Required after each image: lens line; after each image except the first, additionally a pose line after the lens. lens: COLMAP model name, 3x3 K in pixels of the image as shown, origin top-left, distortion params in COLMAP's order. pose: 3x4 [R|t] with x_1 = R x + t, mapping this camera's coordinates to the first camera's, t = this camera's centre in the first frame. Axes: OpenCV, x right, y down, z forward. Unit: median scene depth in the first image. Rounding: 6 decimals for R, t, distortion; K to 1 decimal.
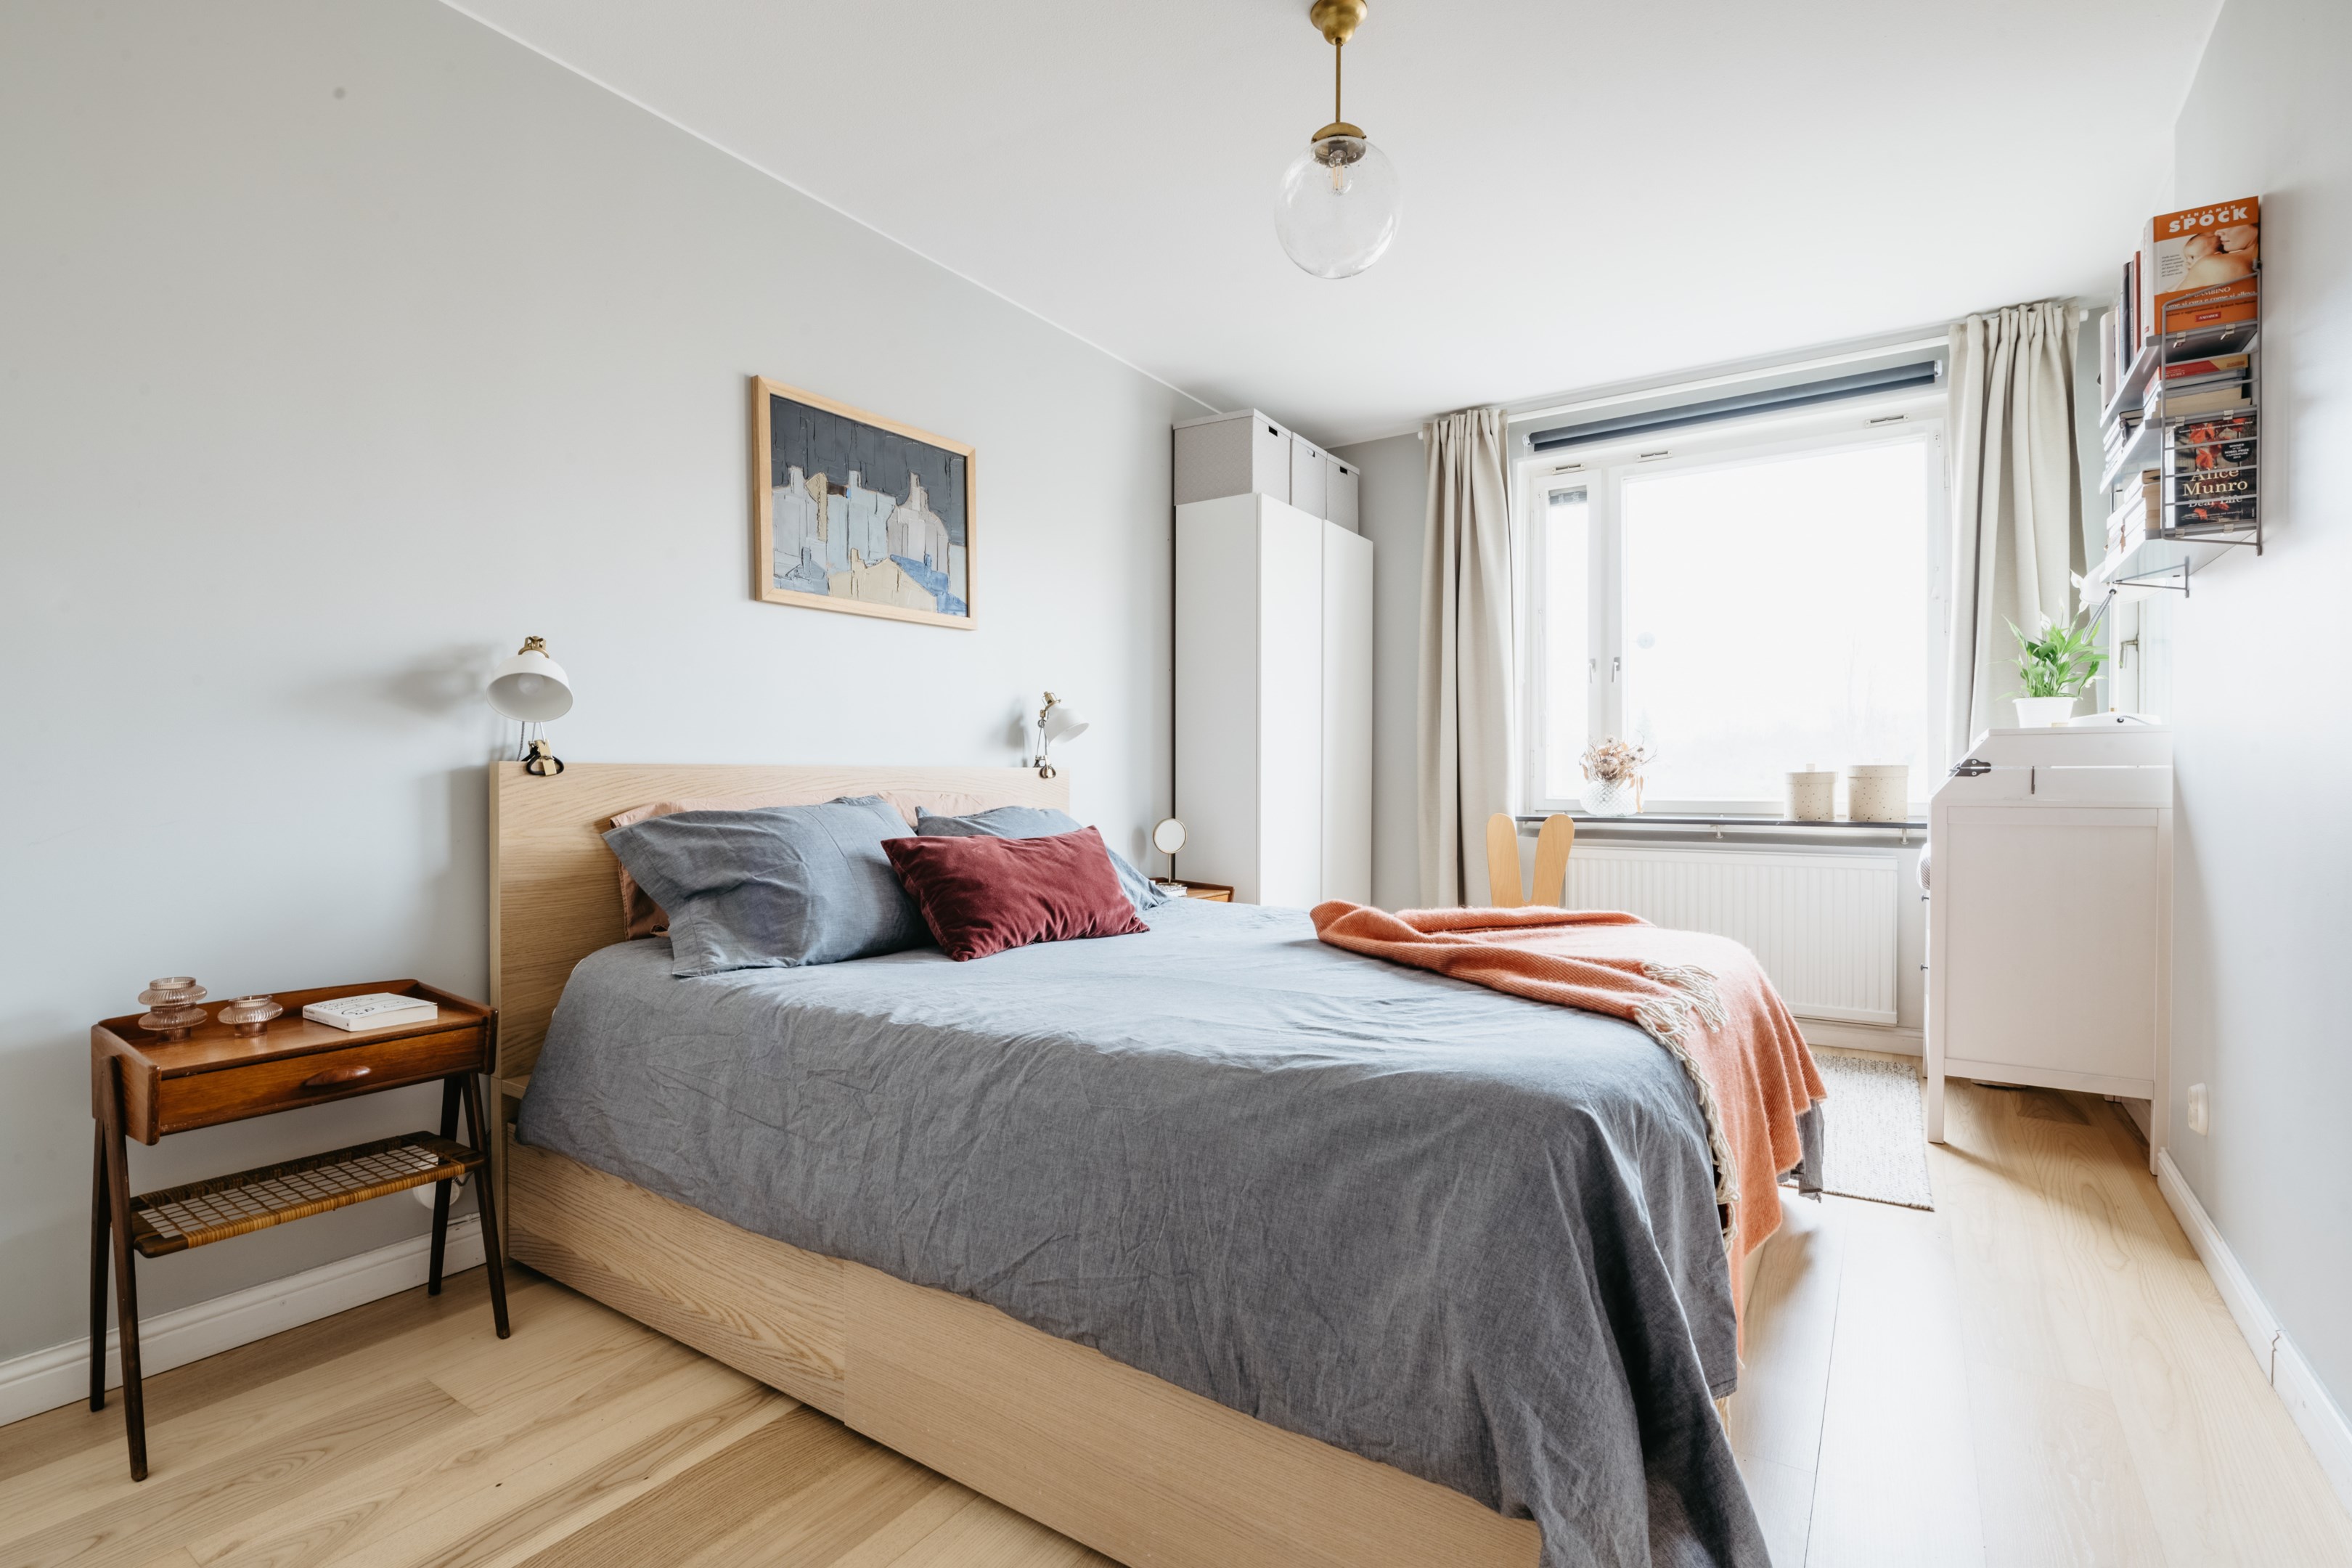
lens RADIAL K [[1102.2, 0, 1169.5], [0, 1102.2, 773.5], [0, 0, 1]] dist [-0.013592, -0.000342]
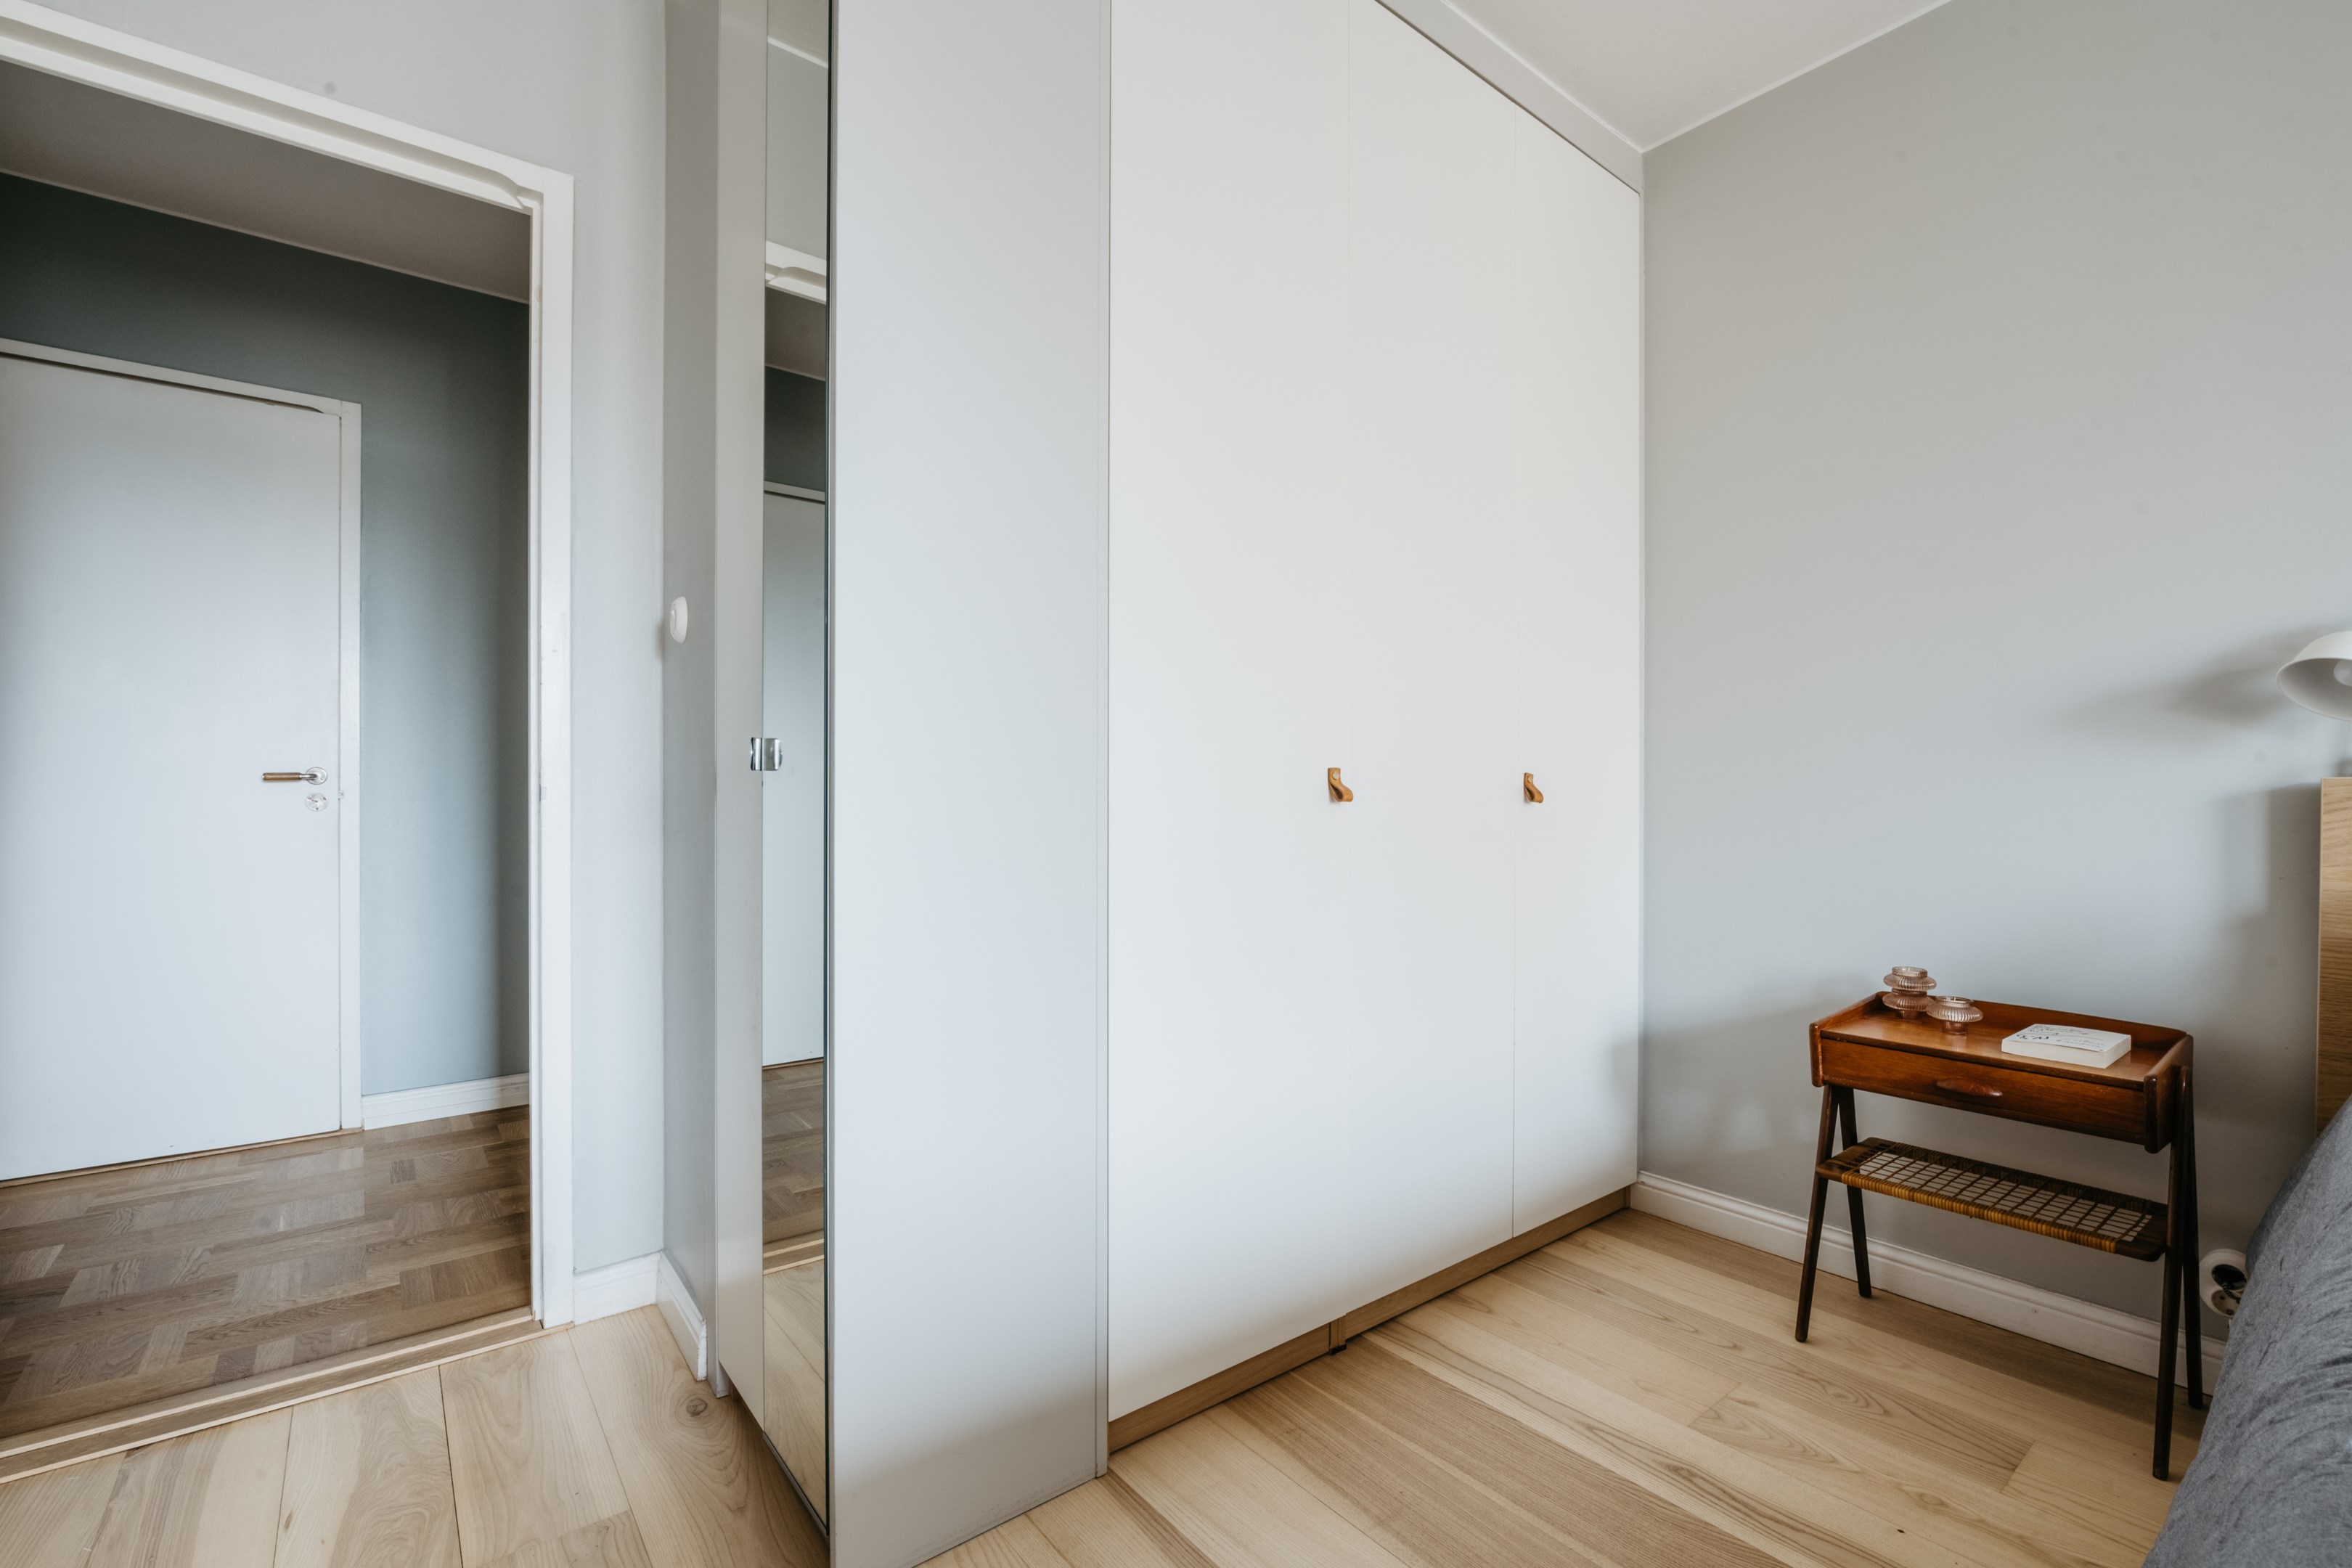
lens RADIAL K [[1030.5, 0, 1178.2], [0, 1030.5, 793.9], [0, 0, 1]] dist [0.000110, 0.000261]
pose [[-0.308030, -0.000942, -0.951376, 0.383081], [0.005387, 0.999982, -0.002734, -0.002142], [0.951361, -0.005967, -0.308020, 0.571119]]
